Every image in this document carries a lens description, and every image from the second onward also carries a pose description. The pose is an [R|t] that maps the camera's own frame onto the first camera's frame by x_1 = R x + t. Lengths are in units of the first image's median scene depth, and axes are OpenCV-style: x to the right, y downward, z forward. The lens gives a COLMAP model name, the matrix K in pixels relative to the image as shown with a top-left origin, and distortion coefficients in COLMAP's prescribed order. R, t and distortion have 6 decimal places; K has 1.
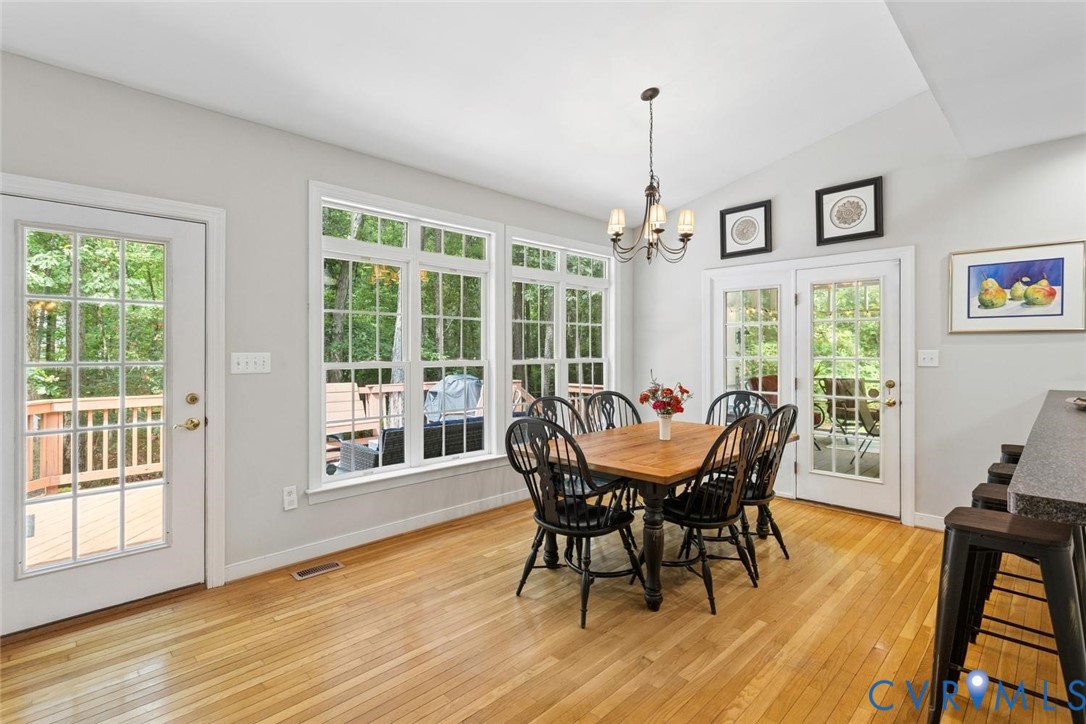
lens RADIAL K [[516.7, 0, 533.0], [0, 516.7, 350.8], [0, 0, 1]] dist [0.003558, 0.000827]
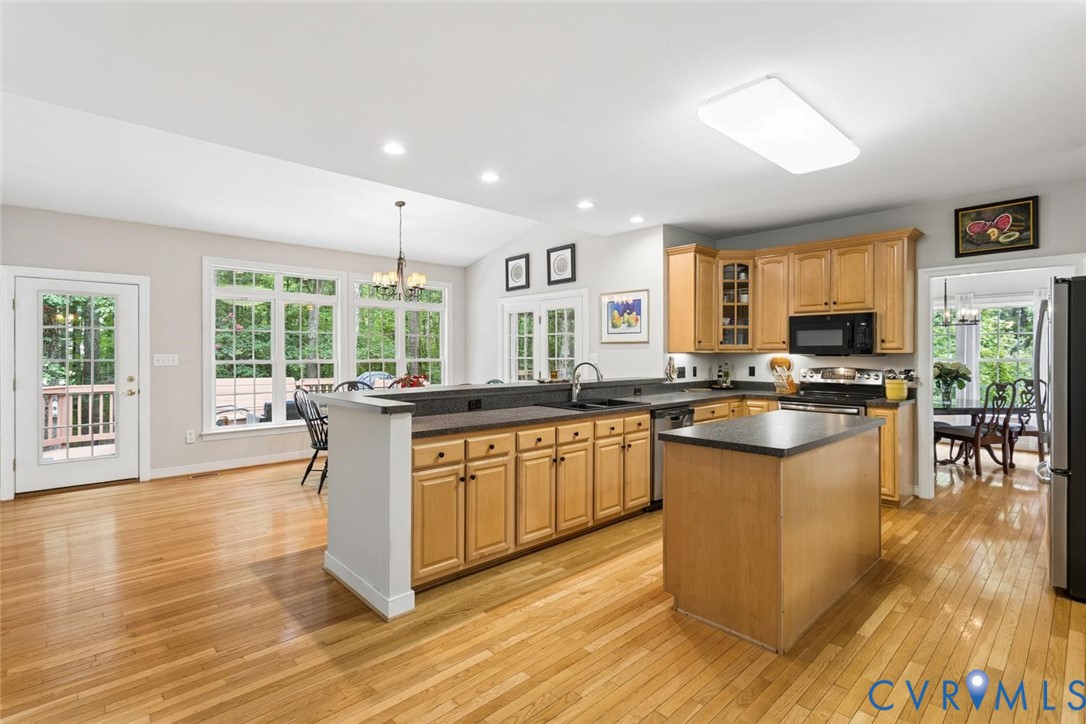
lens RADIAL K [[513.5, 0, 532.7], [0, 513.5, 354.9], [0, 0, 1]] dist [0.003893, 0.000865]
pose [[0.999583, 0.001410, -0.028846, 0.628481], [-0.001327, 0.999995, 0.002910, -0.000984], [0.028850, -0.002871, 0.999580, -0.606335]]
